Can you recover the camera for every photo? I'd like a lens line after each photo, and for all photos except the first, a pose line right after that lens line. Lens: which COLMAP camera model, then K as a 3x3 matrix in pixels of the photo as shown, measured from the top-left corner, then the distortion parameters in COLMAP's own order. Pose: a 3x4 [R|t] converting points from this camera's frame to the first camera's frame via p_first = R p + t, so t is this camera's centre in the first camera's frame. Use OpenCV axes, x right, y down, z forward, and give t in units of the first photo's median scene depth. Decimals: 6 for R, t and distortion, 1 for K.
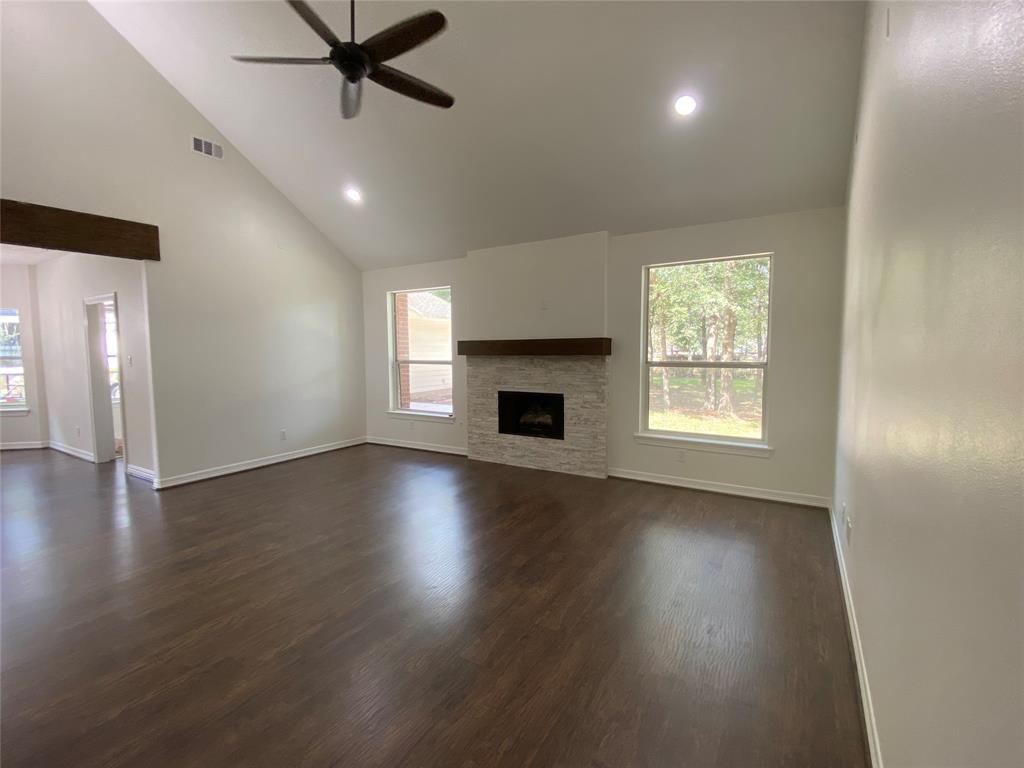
lens RADIAL K [[455.0, 0, 512.0], [0, 455.0, 384.0], [0, 0, 1]] dist [0.024464, 0.000010]
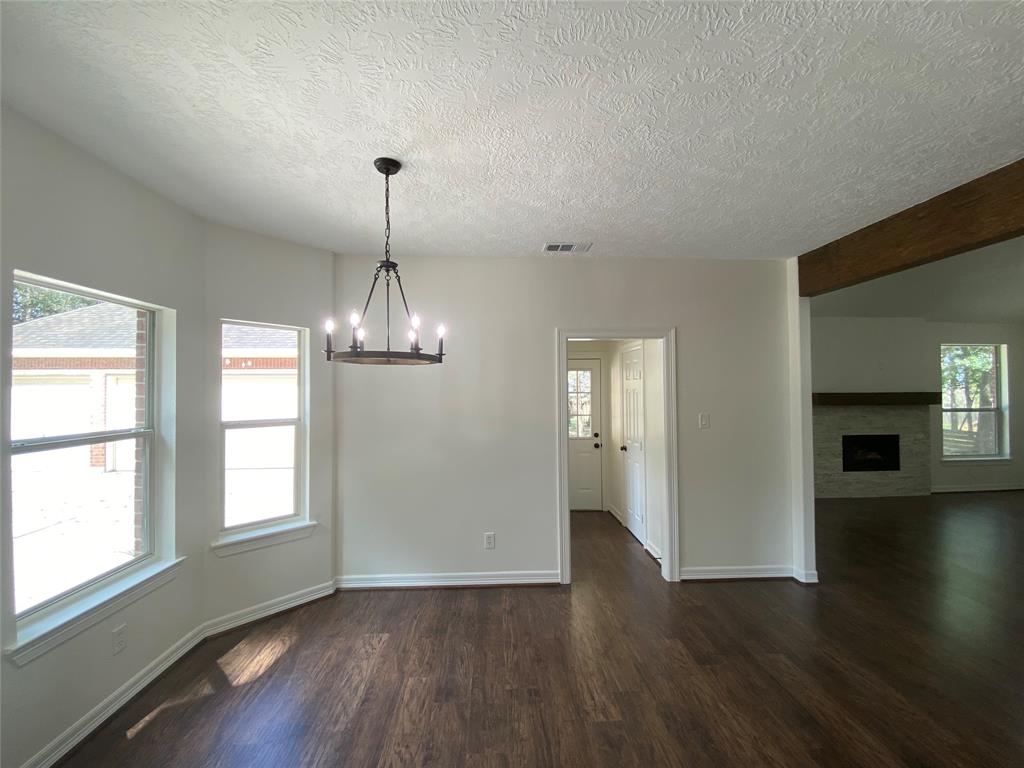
lens RADIAL K [[416.9, 0, 511.2], [0, 416.9, 381.3], [0, 0, 1]] dist [0.010834, -0.017088]
pose [[0.824287, 0.019284, 0.565844, -1.384318], [0.039297, 0.995061, -0.091157, -0.061085], [-0.564807, 0.097376, 0.819458, 0.594095]]
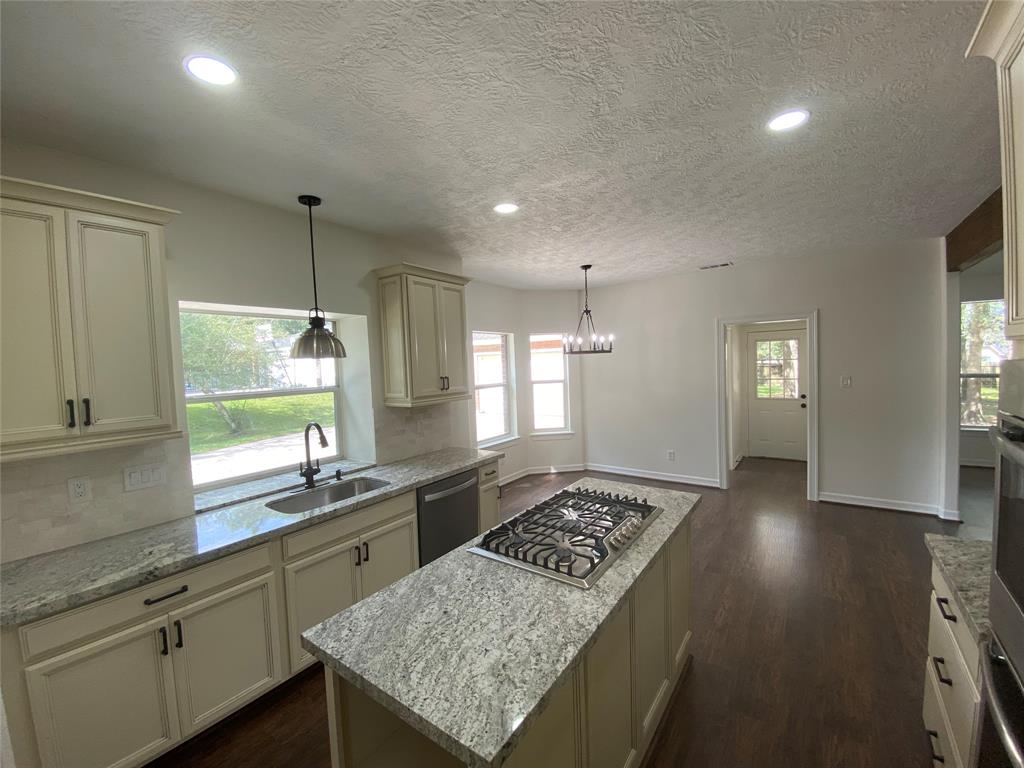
lens RADIAL K [[416.9, 0, 511.2], [0, 416.9, 381.3], [0, 0, 1]] dist [0.010834, -0.017088]
pose [[0.997641, -0.023291, -0.064582, -1.370154], [0.021109, 0.999190, -0.034264, -0.034930], [0.065328, 0.032820, 0.997324, 0.121740]]
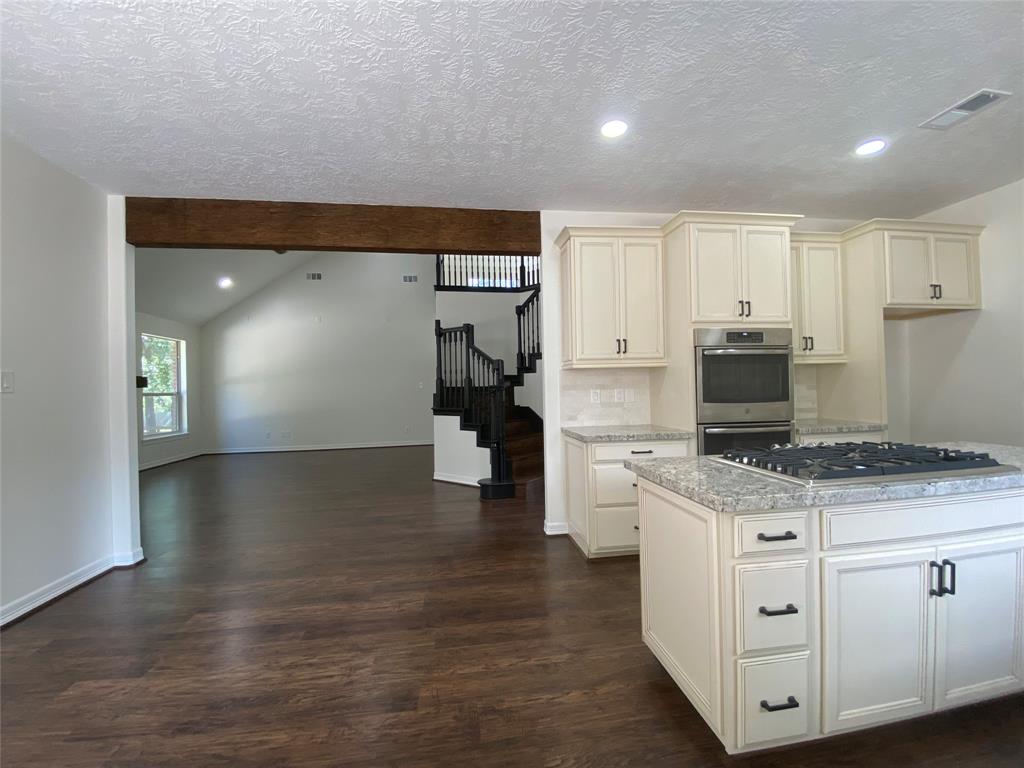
lens RADIAL K [[416.9, 0, 511.2], [0, 416.9, 381.3], [0, 0, 1]] dist [0.010834, -0.017088]
pose [[-0.644853, 0.033862, 0.763556, -1.415621], [0.087280, 0.995745, 0.029552, -0.016785], [-0.759307, 0.085700, -0.645065, 0.830395]]
